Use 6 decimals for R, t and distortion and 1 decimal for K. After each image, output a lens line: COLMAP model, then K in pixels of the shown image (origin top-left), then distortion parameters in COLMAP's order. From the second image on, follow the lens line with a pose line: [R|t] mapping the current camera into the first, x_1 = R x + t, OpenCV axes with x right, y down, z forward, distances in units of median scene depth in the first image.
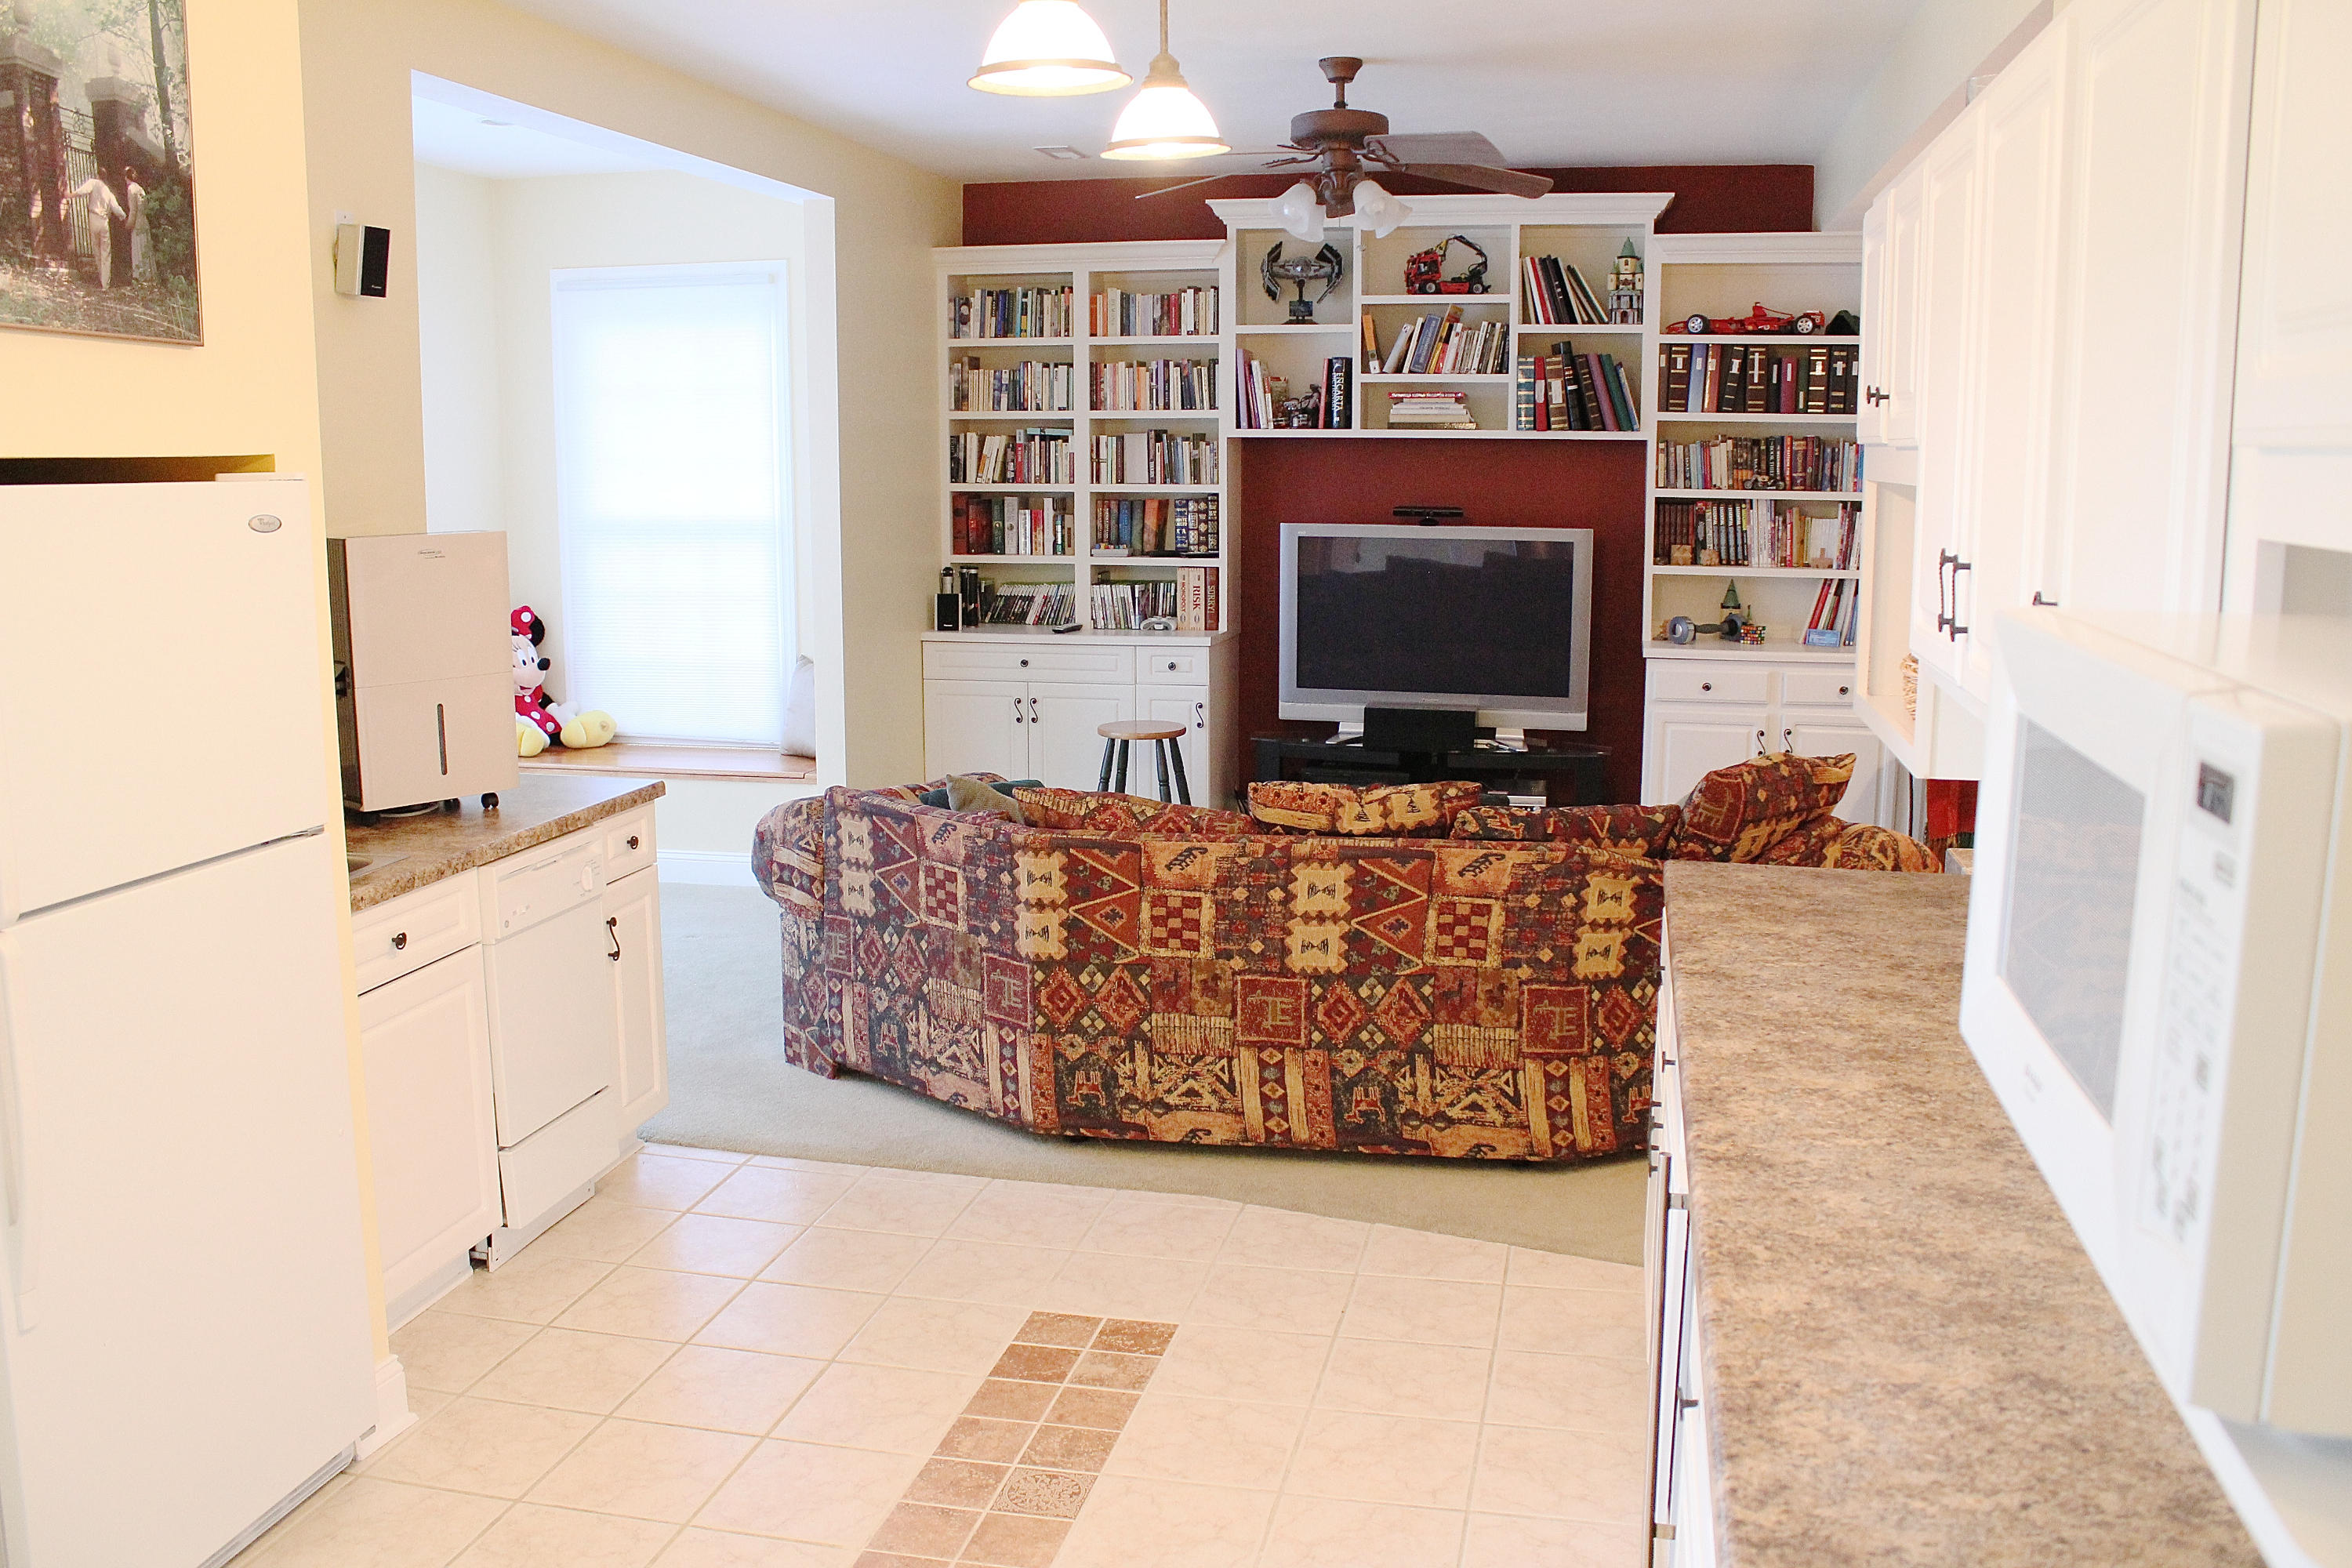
lens RADIAL K [[1953.3, 0, 1170.0], [0, 1953.3, 775.6], [0, 0, 1]] dist [-0.164306, 0.143947]
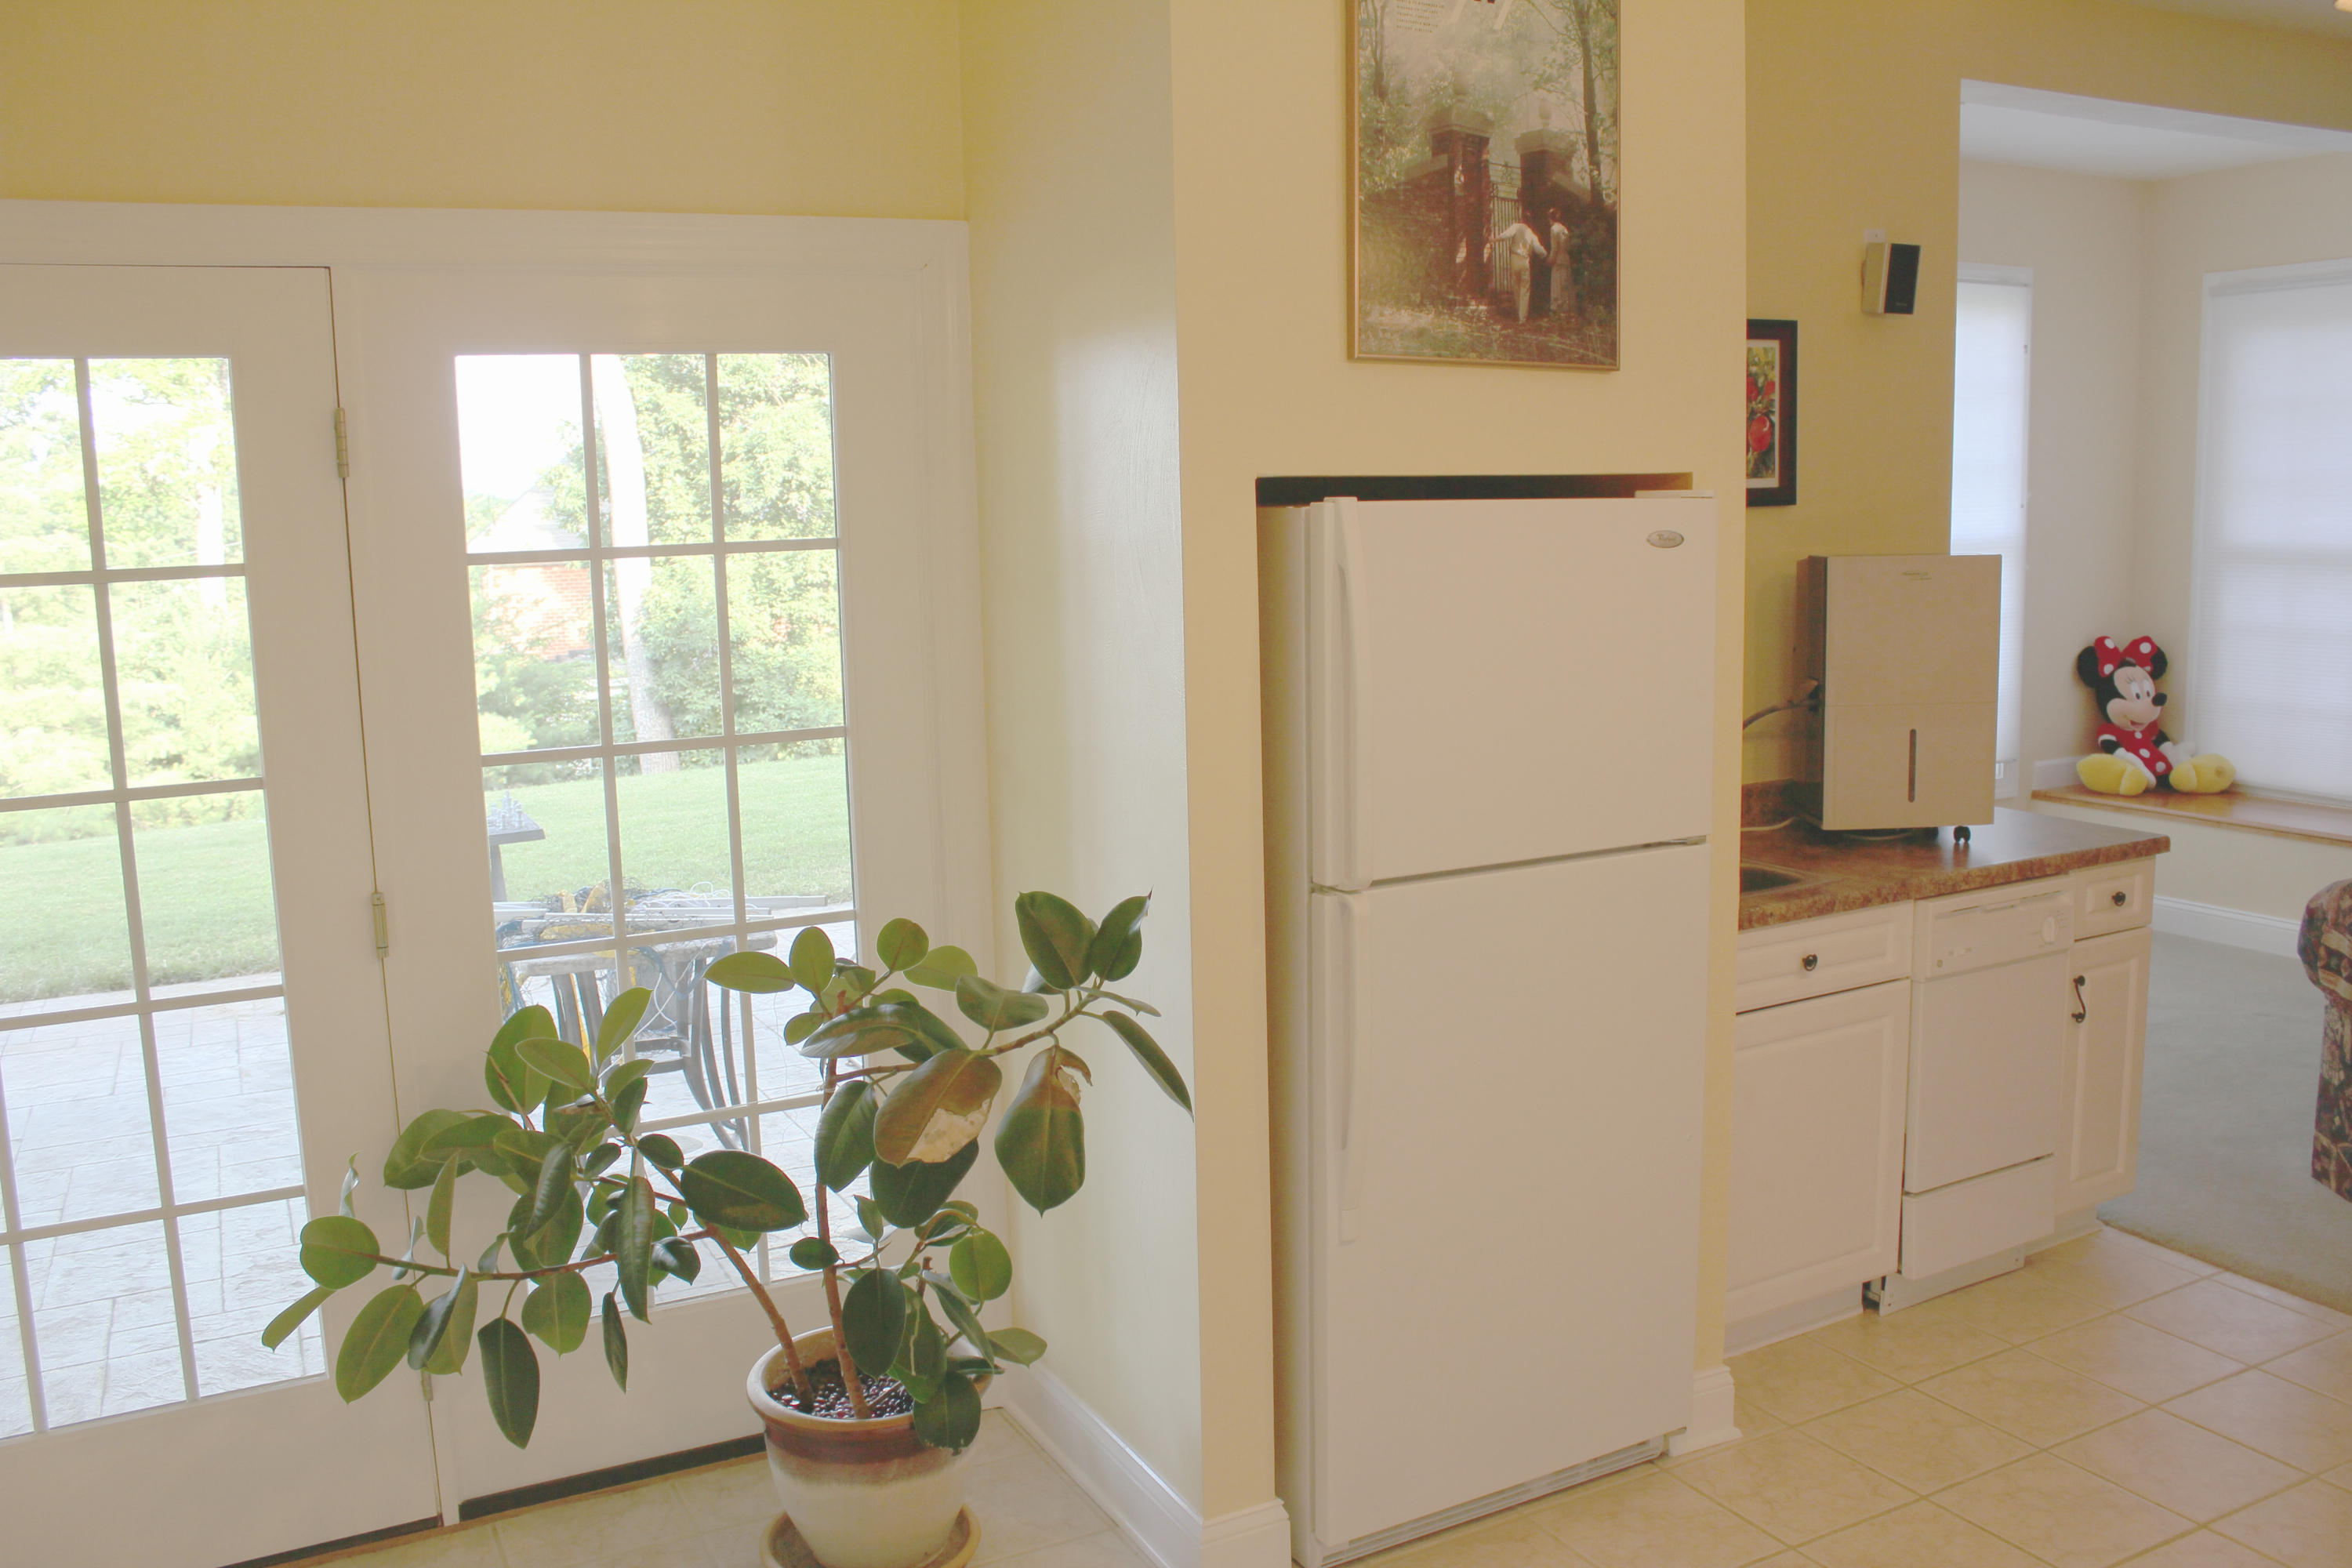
lens RADIAL K [[1953.3, 0, 1170.0], [0, 1953.3, 775.6], [0, 0, 1]] dist [-0.164306, 0.143947]
pose [[0.651191, 0.096300, -0.752779, 0.135684], [-0.103663, 0.993906, 0.037474, -0.014294], [0.751801, 0.053632, 0.657205, 0.096906]]
